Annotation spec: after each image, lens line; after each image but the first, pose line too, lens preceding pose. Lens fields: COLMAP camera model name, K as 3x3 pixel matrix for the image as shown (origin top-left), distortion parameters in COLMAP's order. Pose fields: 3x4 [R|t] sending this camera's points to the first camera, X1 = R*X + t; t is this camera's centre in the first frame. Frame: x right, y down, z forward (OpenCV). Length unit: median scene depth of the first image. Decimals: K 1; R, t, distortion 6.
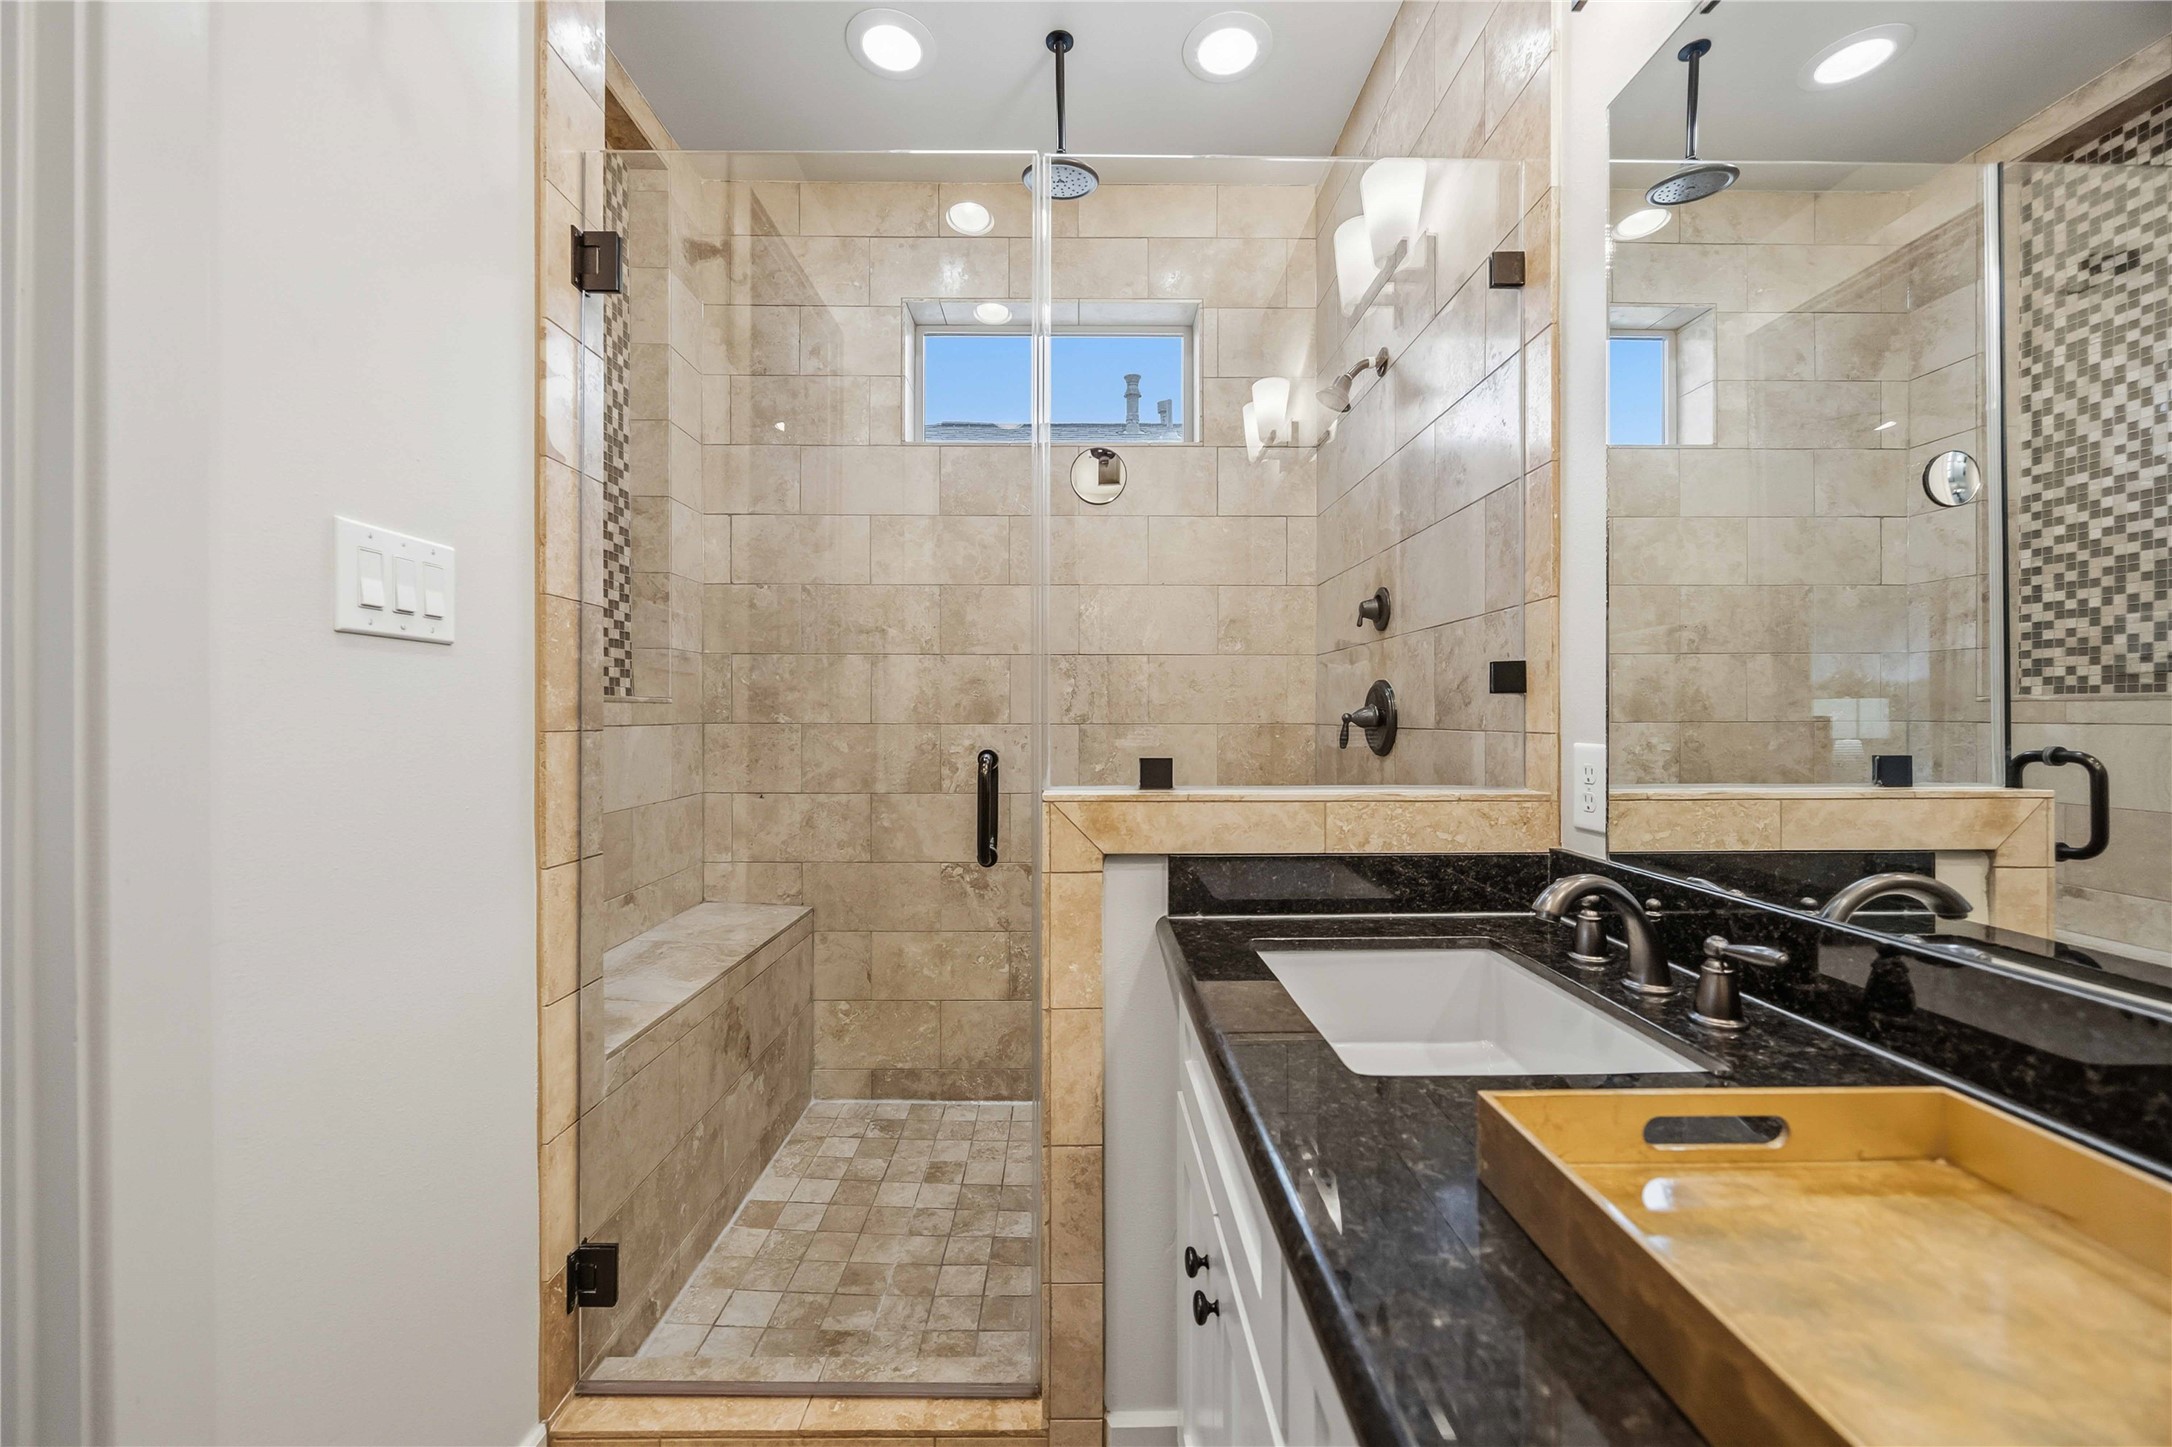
lens RADIAL K [[862.0, 0, 1084.3], [0, 862.0, 722.3], [0, 0, 1]] dist [-0.002290, -0.000615]
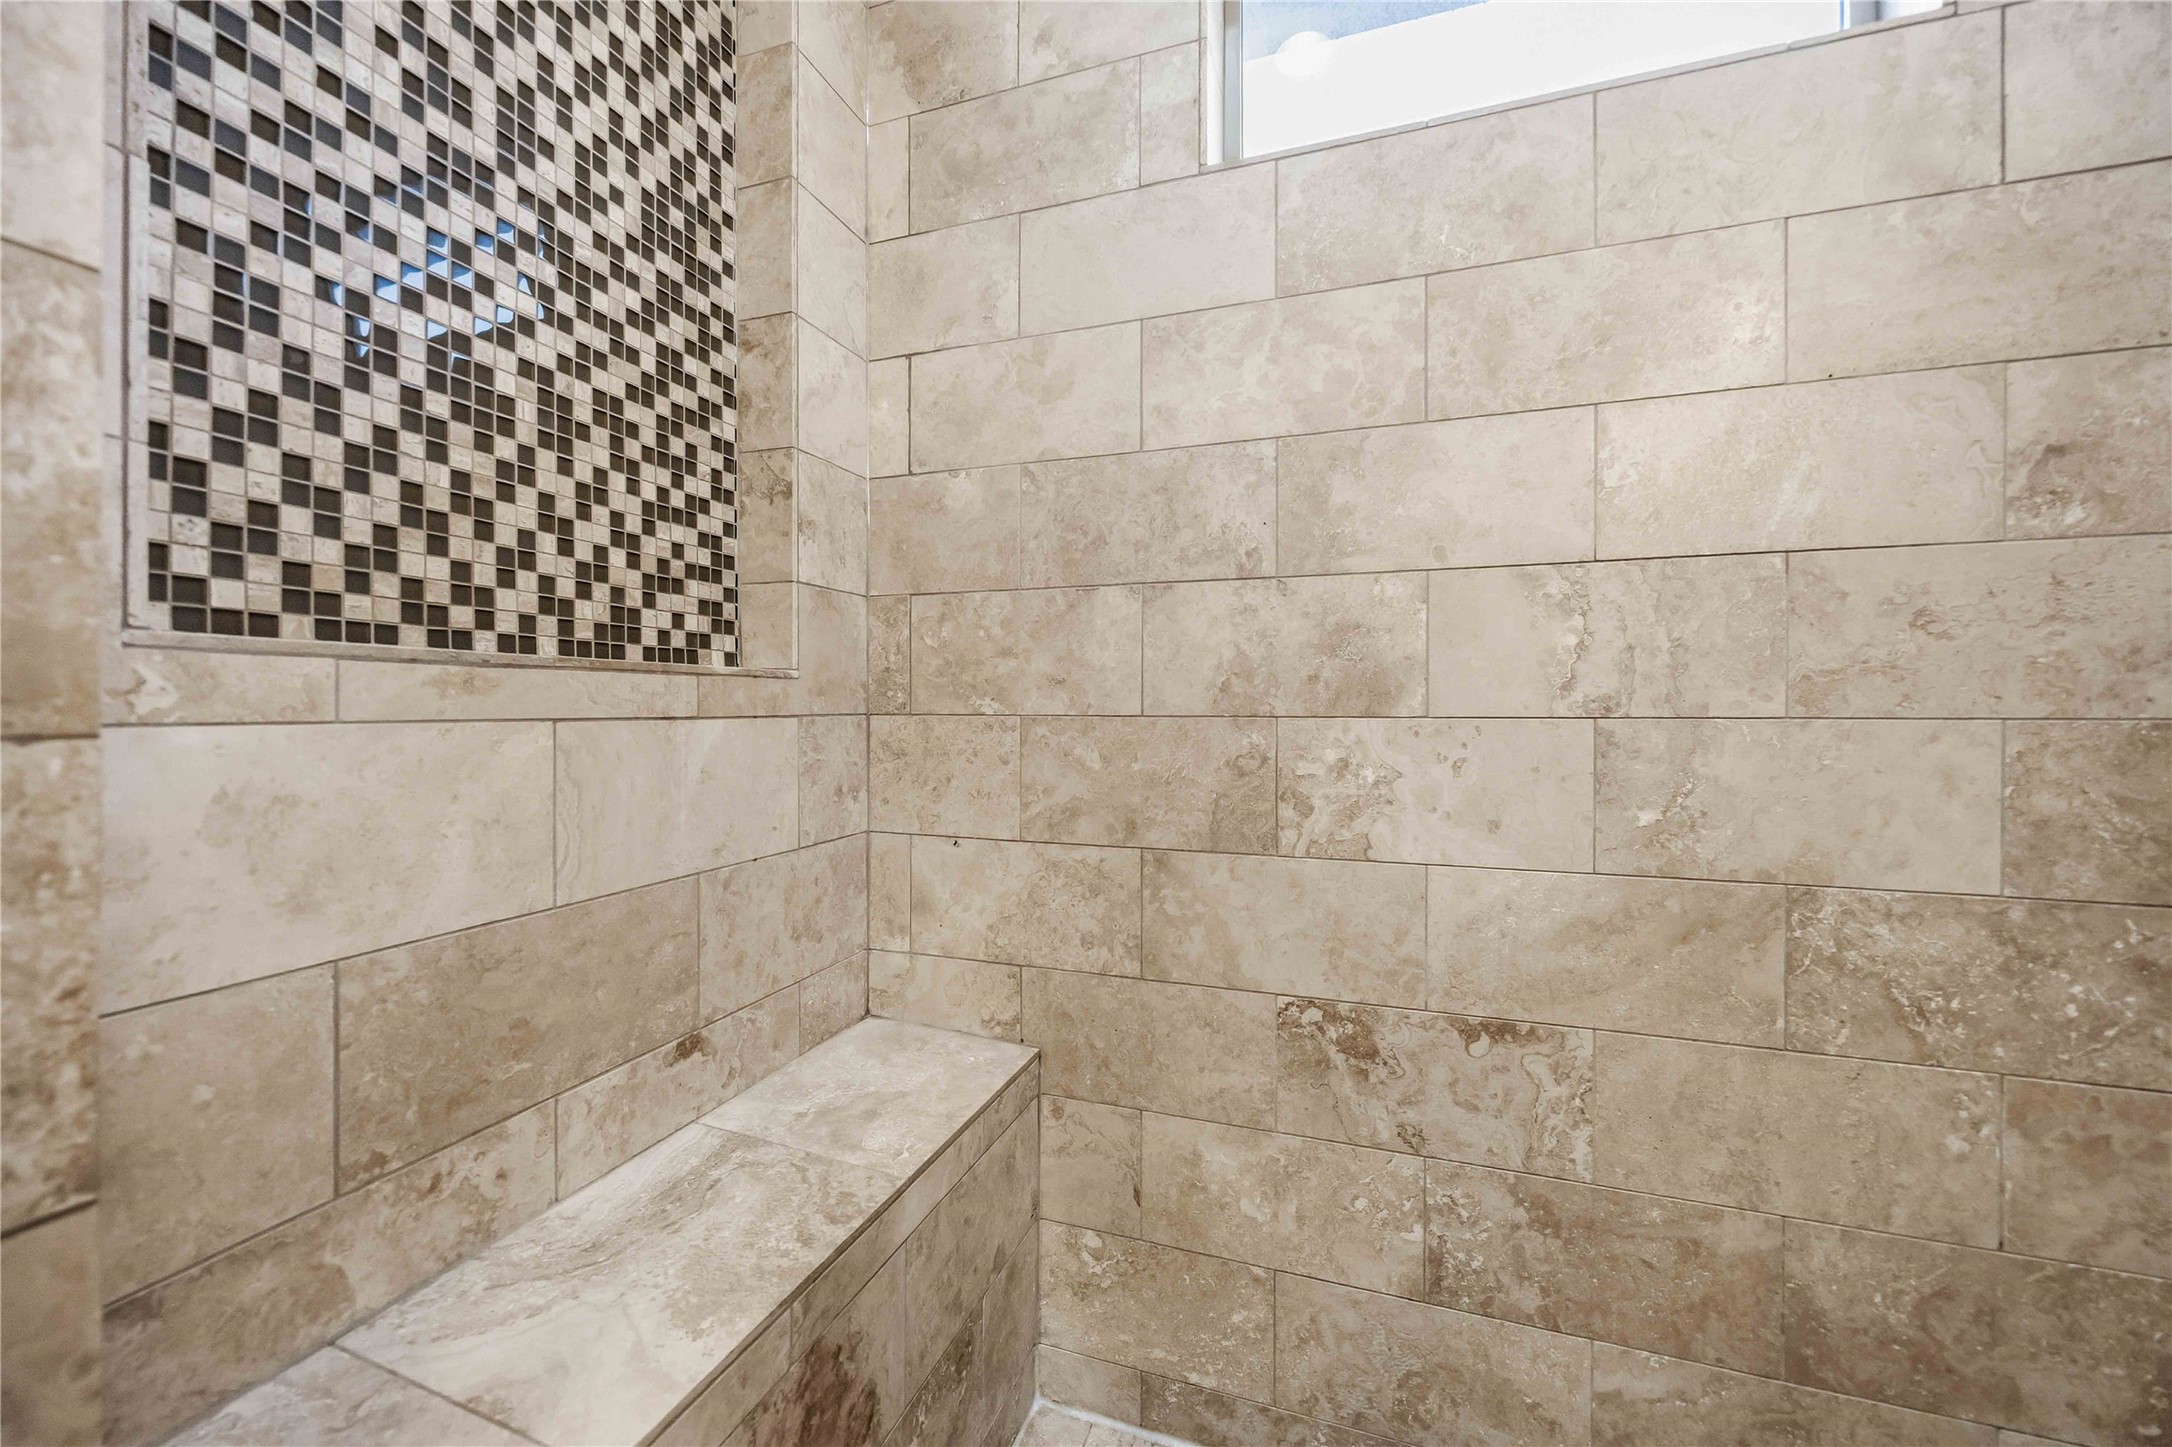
lens RADIAL K [[862.0, 0, 1075.4], [0, 862.0, 711.7], [0, 0, 1]] dist [-0.002290, -0.000615]
pose [[0.940292, 0.001047, -0.340368, -0.106808], [-0.002753, 0.999986, -0.004529, 0.001452], [0.340359, 0.005196, 0.940281, 0.492860]]
